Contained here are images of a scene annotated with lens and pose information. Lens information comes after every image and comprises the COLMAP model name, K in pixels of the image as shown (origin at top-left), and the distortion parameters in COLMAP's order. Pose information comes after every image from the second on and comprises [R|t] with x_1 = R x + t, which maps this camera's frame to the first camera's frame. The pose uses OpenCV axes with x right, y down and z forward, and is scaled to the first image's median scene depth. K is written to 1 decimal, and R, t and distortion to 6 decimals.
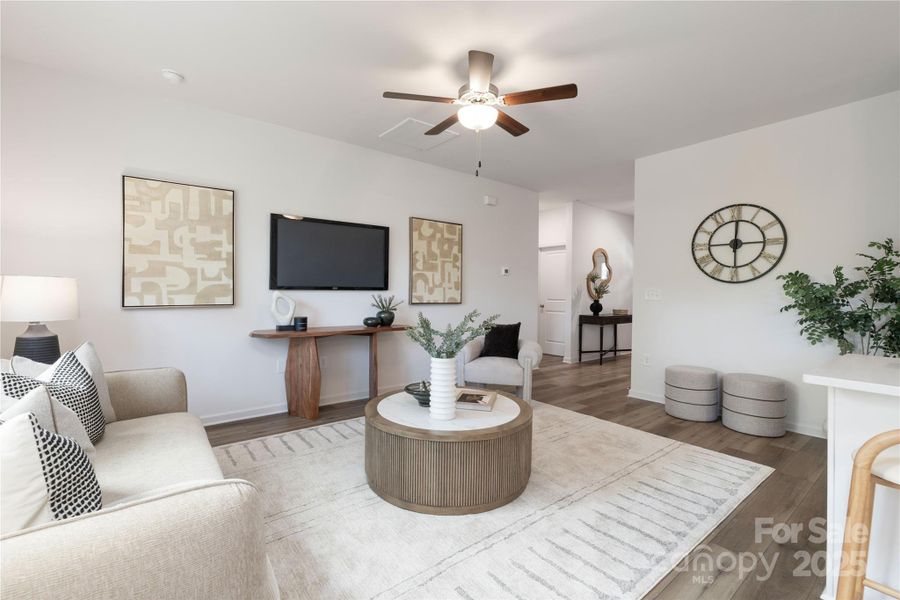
lens RADIAL K [[397.1, 0, 444.4], [0, 397.1, 291.4], [0, 0, 1]] dist [0.000061, -0.000005]
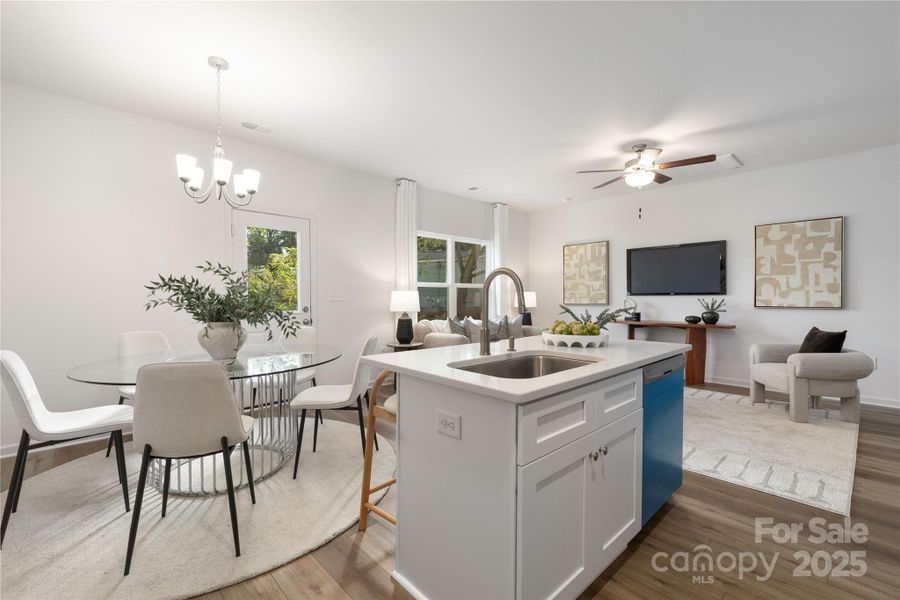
lens RADIAL K [[386.9, 0, 446.8], [0, 386.9, 300.1], [0, 0, 1]] dist [-0.000660, 0.000088]
pose [[0.096334, -0.001027, -0.995349, 1.067731], [0.003534, 0.999994, -0.000689, 0.013119], [0.995343, -0.003452, 0.096337, 0.095086]]
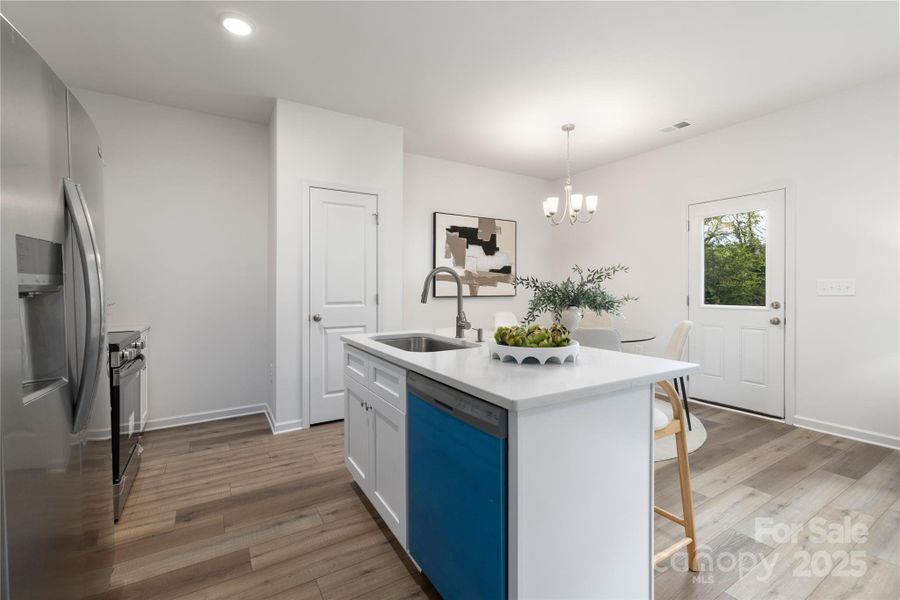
lens RADIAL K [[391.6, 0, 447.3], [0, 391.6, 285.5], [0, 0, 1]] dist [-0.002790, -0.000026]
pose [[-0.993258, -0.010241, 0.115472, 0.541174], [-0.010790, 0.999933, -0.004128, 0.004567], [-0.115422, -0.005346, -0.993302, 0.782563]]
